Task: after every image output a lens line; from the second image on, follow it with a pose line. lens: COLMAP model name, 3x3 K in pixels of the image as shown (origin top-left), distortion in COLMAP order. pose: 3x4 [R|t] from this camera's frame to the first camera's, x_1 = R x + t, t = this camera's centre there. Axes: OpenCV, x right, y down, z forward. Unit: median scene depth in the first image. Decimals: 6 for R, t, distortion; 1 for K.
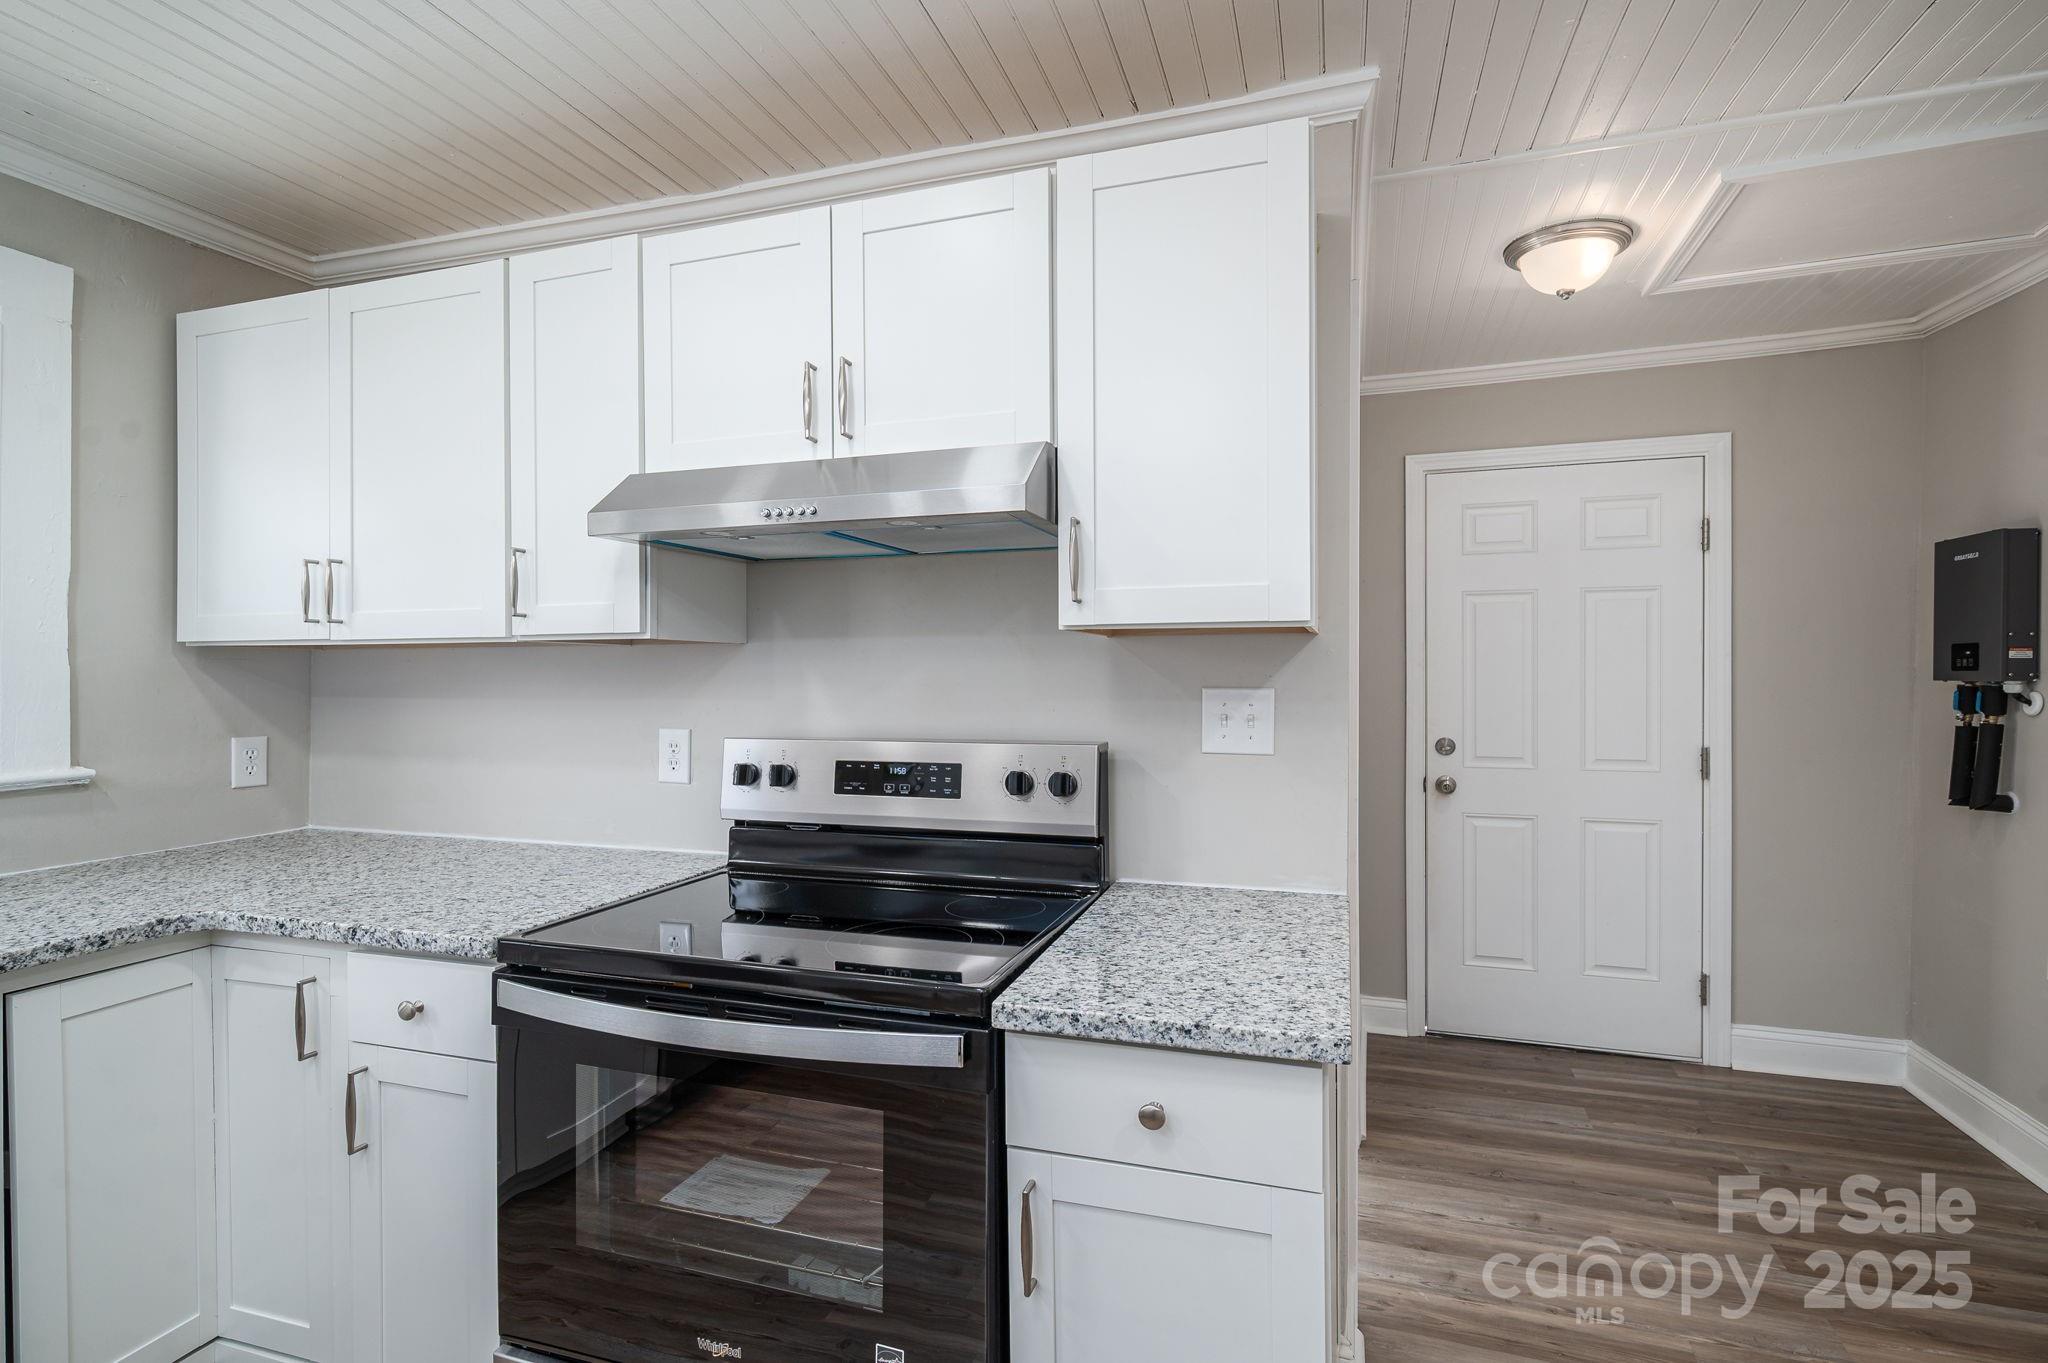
lens RADIAL K [[909.2, 0, 995.5], [0, 909.2, 684.5], [0, 0, 1]] dist [-0.003391, 0.002421]
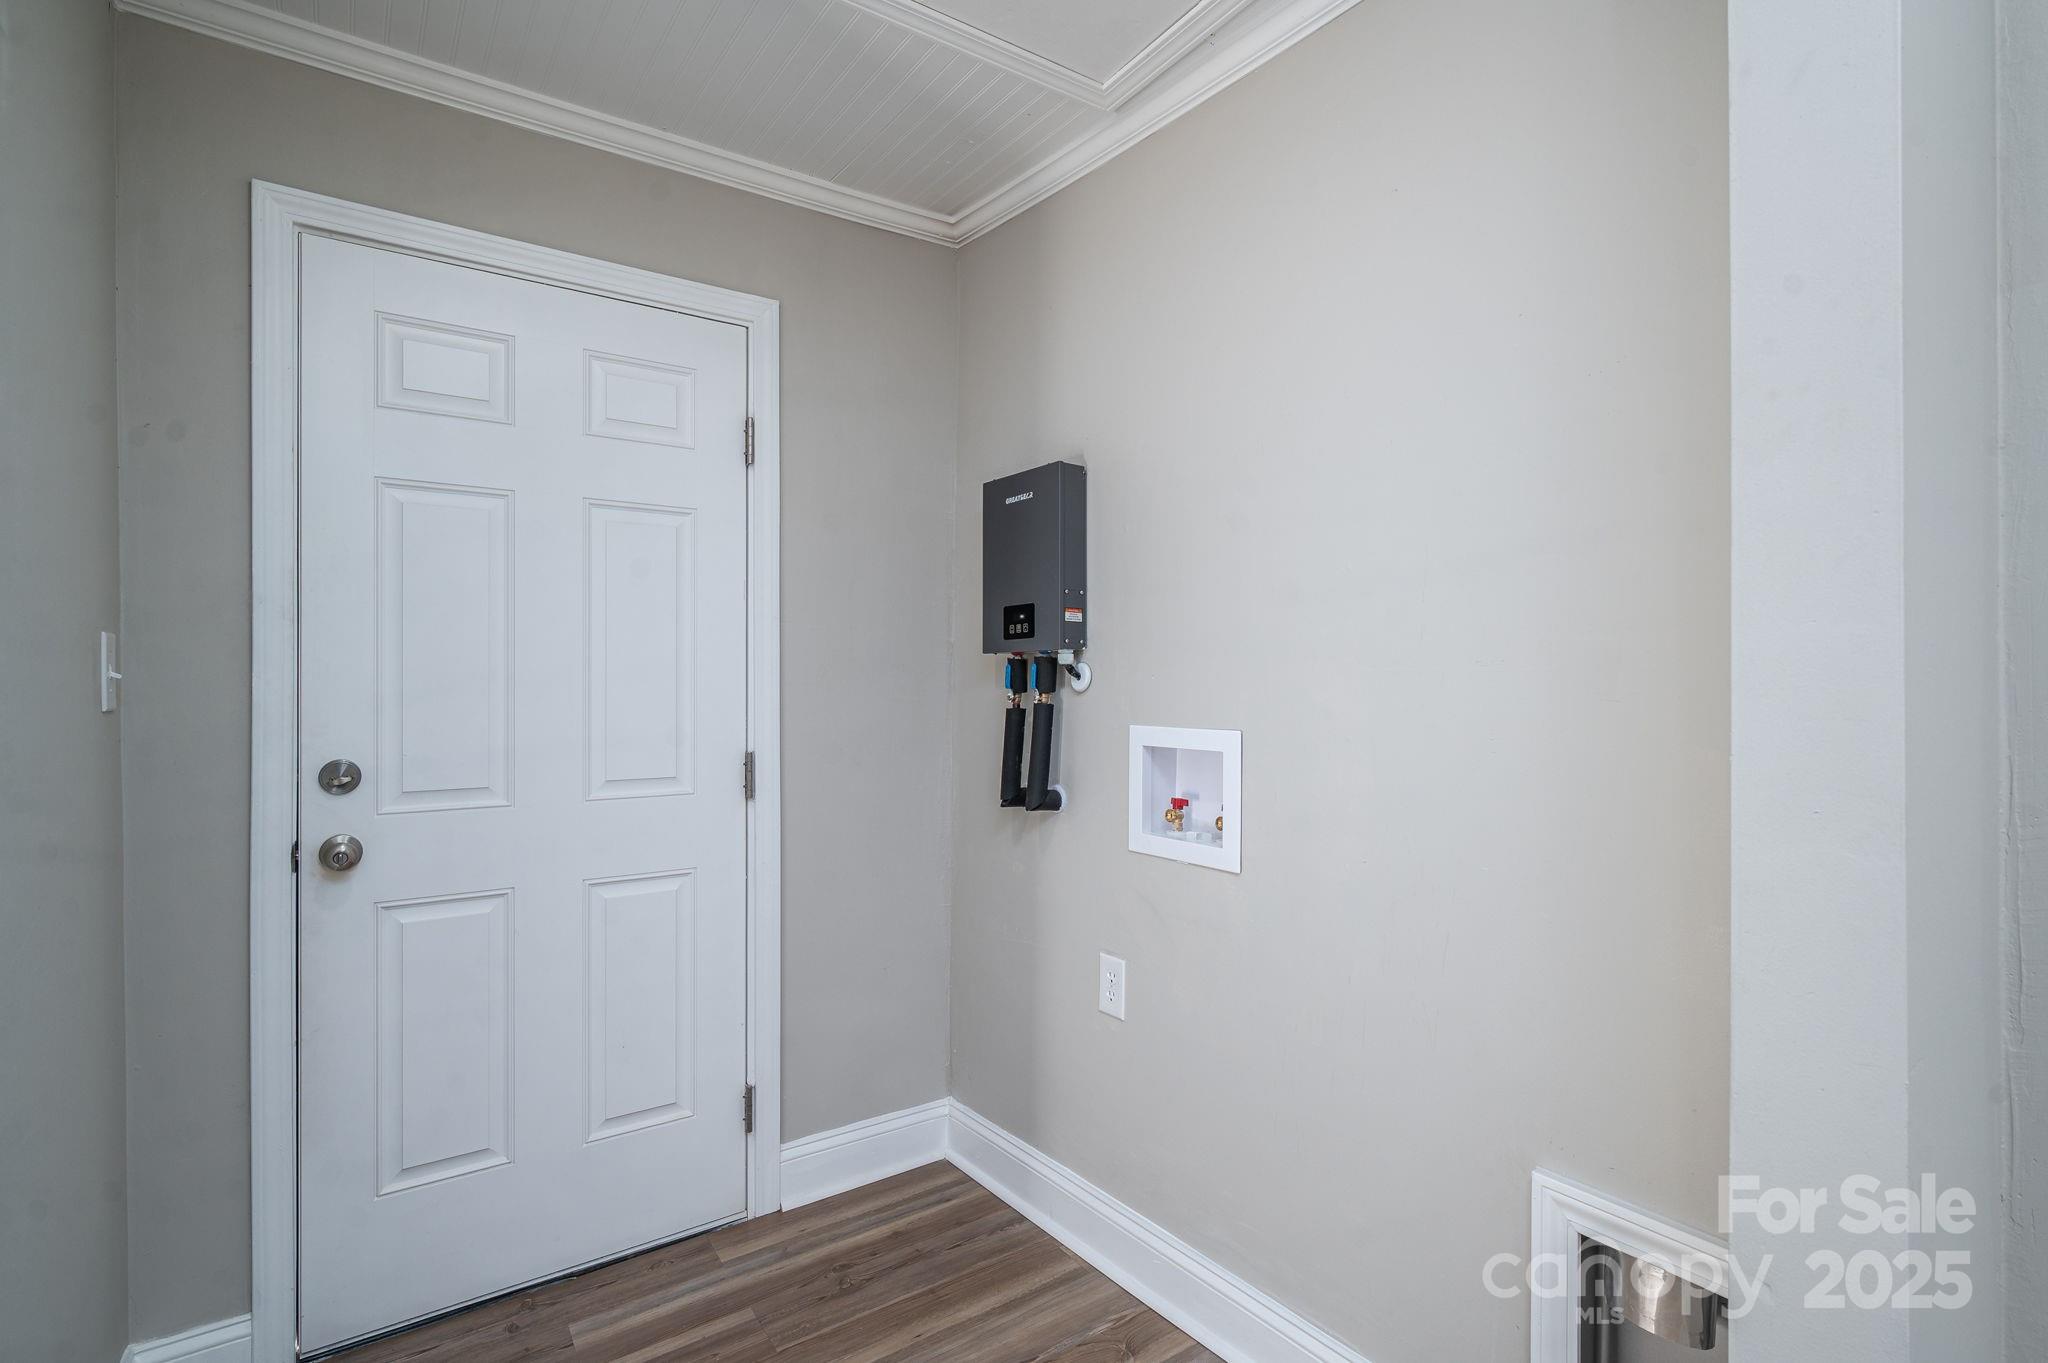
lens RADIAL K [[1004.3, 0, 1013.8], [0, 1004.3, 678.0], [0, 0, 1]] dist [0.000372, -0.002131]
pose [[0.551869, 0.011906, 0.833846, 0.284102], [0.009211, 0.999750, -0.020371, 0.033455], [-0.833880, 0.018923, 0.551621, 0.454166]]
